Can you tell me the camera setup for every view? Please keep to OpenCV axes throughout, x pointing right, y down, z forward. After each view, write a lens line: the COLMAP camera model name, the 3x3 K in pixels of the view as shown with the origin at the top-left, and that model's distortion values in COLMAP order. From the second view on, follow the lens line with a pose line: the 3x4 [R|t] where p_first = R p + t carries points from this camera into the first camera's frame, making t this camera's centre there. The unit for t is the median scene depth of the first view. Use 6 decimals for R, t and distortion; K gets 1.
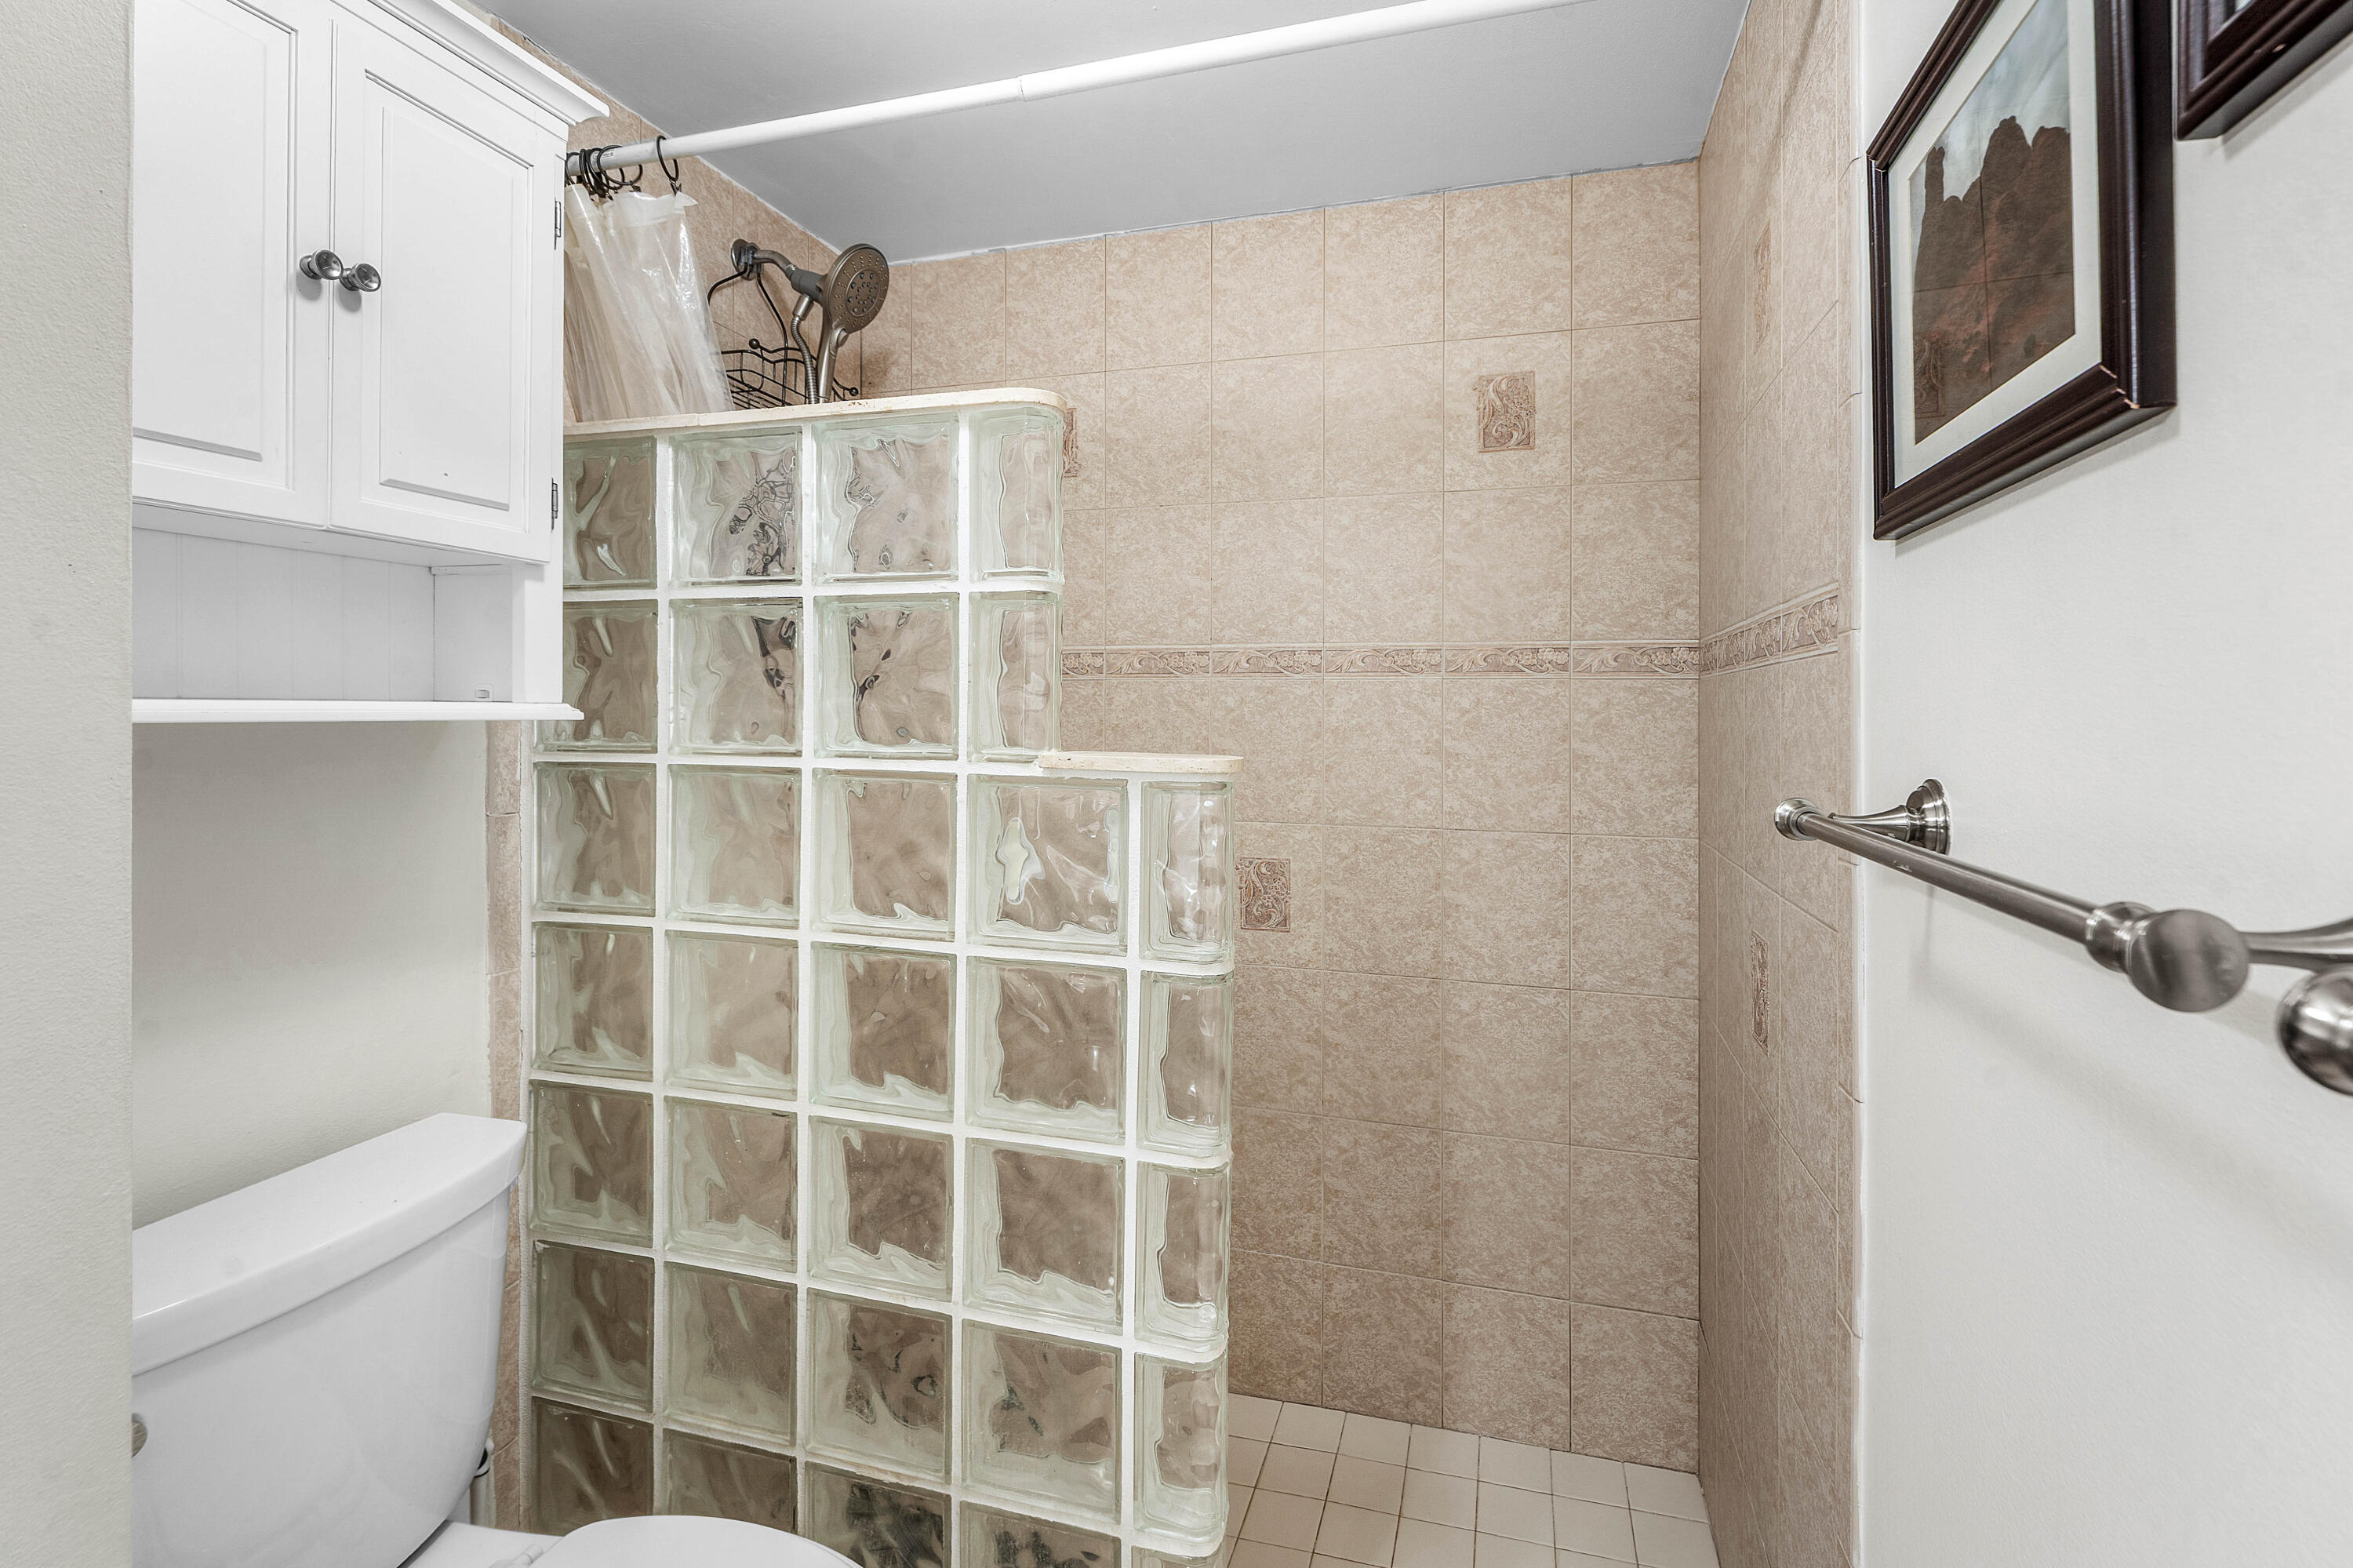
lens RADIAL K [[1073.2, 0, 1205.6], [0, 1073.2, 761.2], [0, 0, 1]] dist [0.000336, -0.000311]
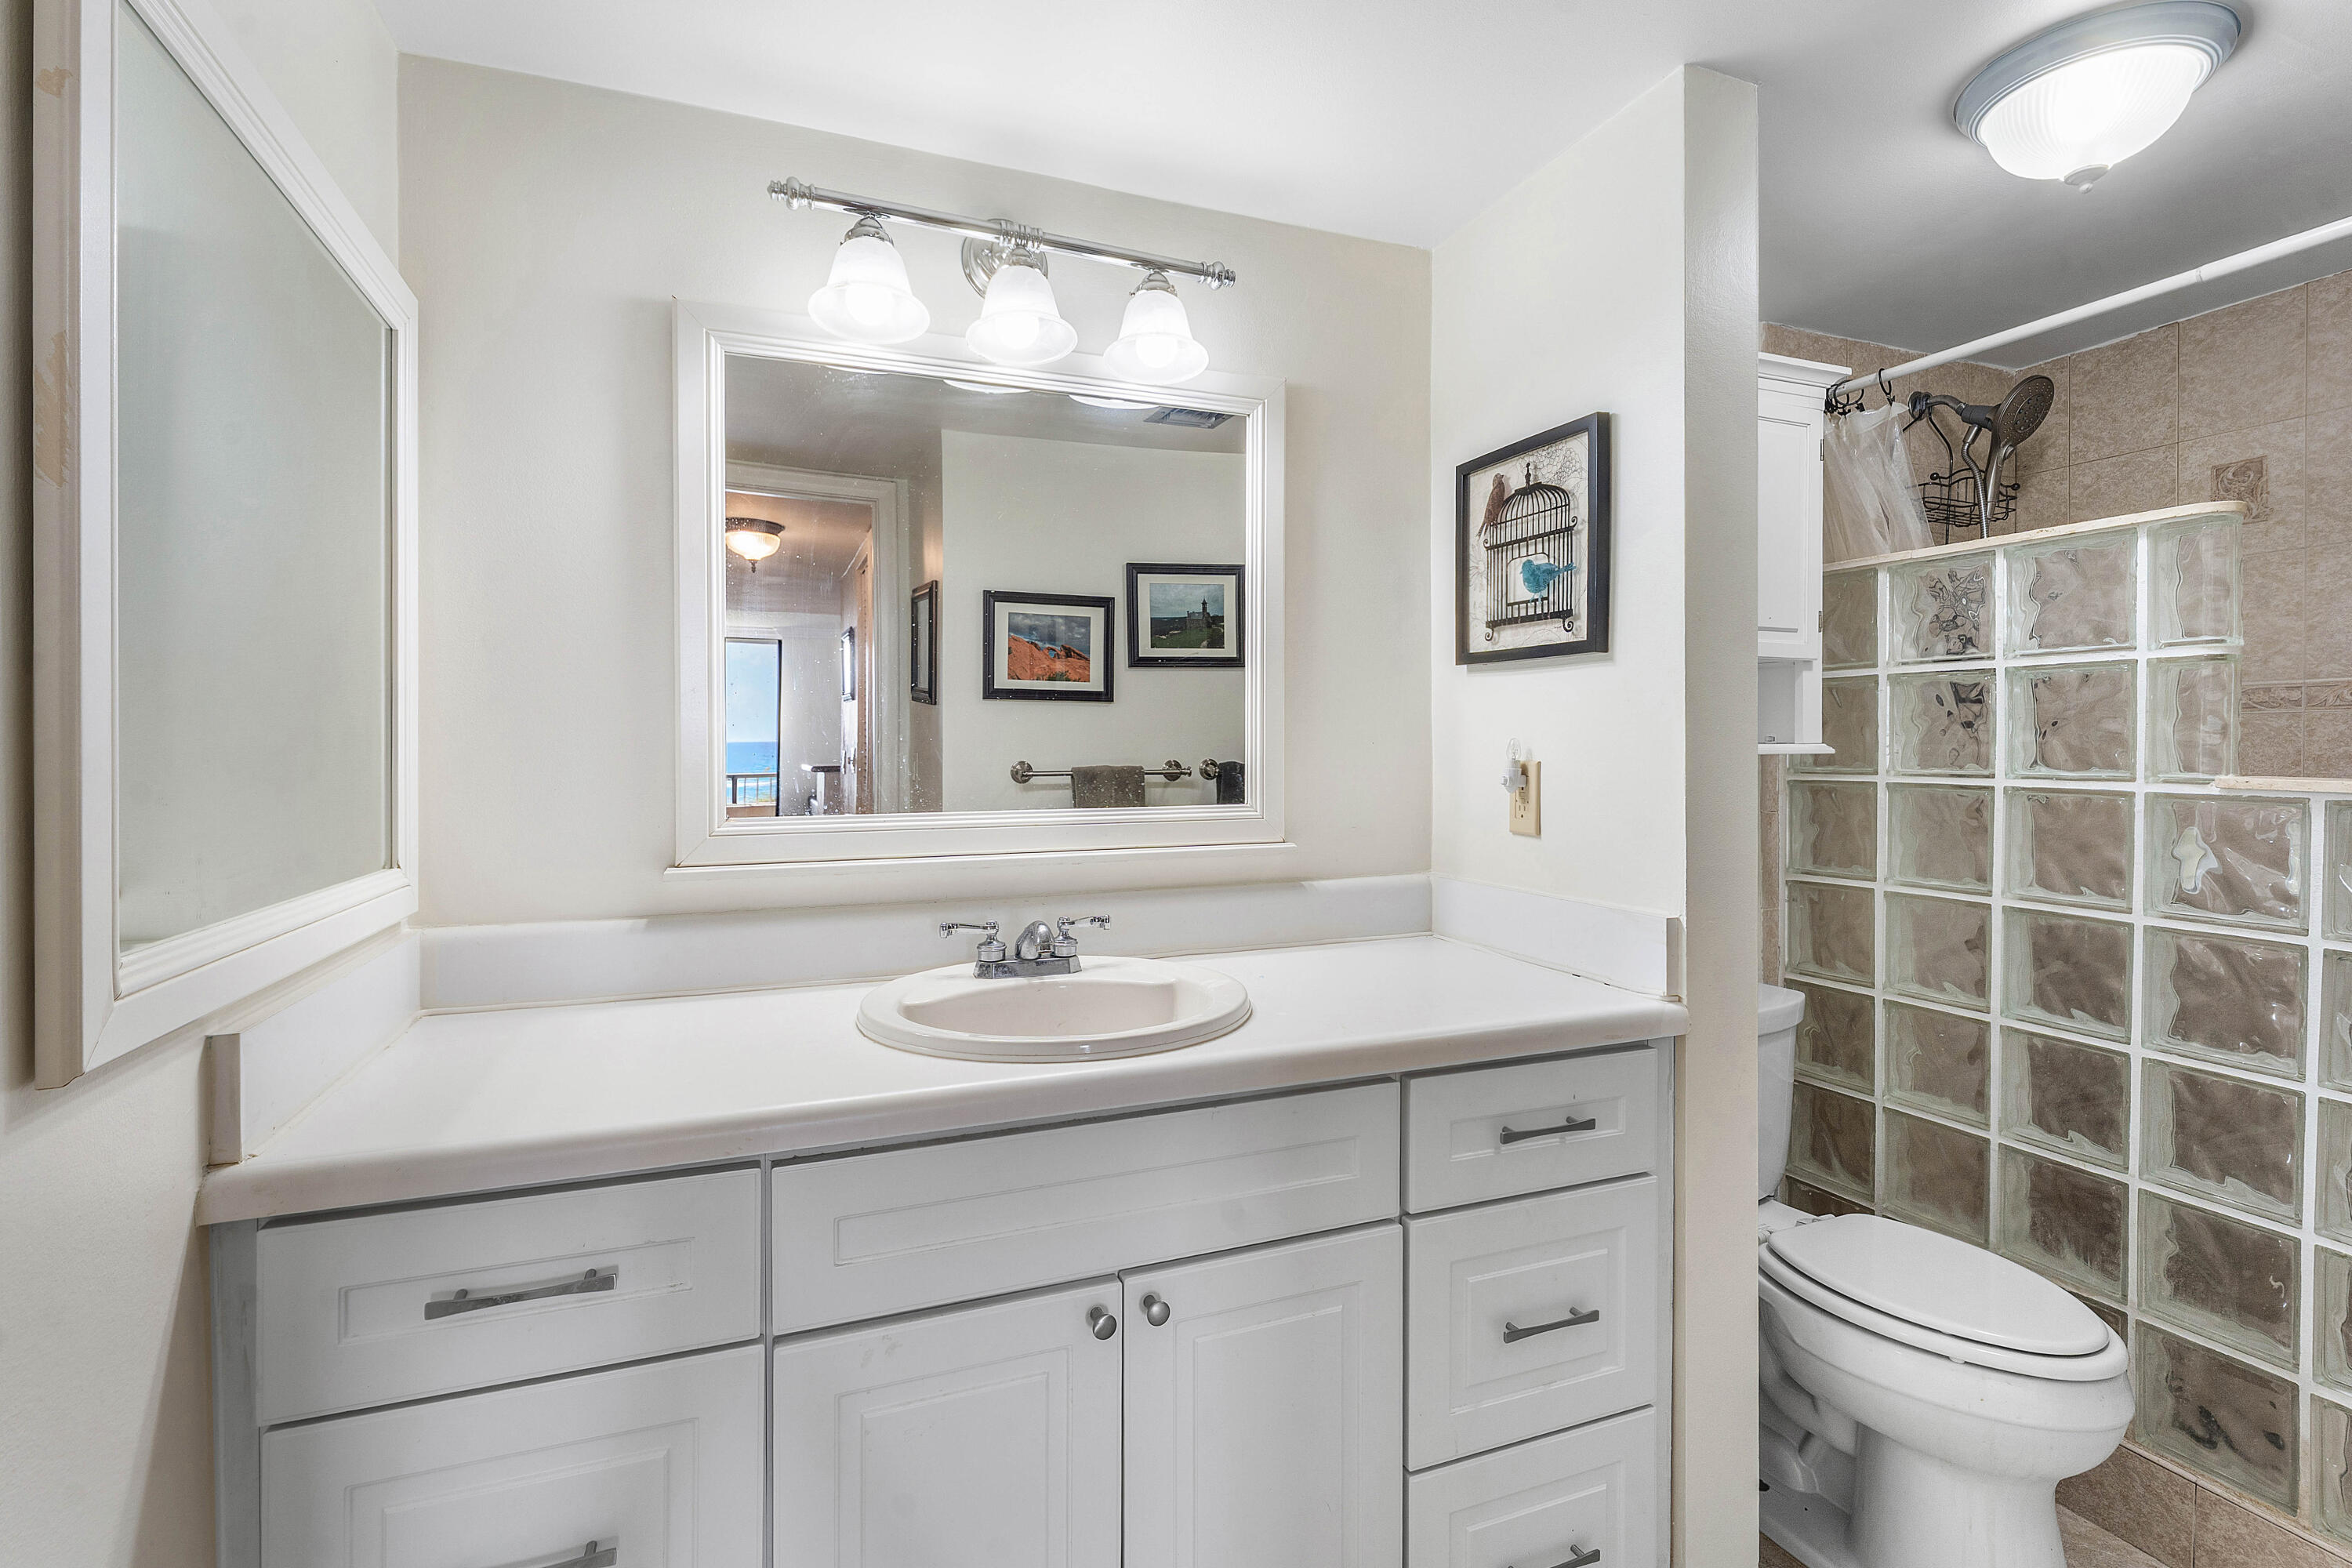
lens RADIAL K [[1072.7, 0, 1205.1], [0, 1072.7, 761.2], [0, 0, 1]] dist [0.000336, -0.000311]
pose [[0.610751, -0.001261, -0.791822, 0.120075], [-0.021441, 0.999606, -0.018130, 0.021766], [0.791532, 0.028050, 0.610483, -0.728338]]
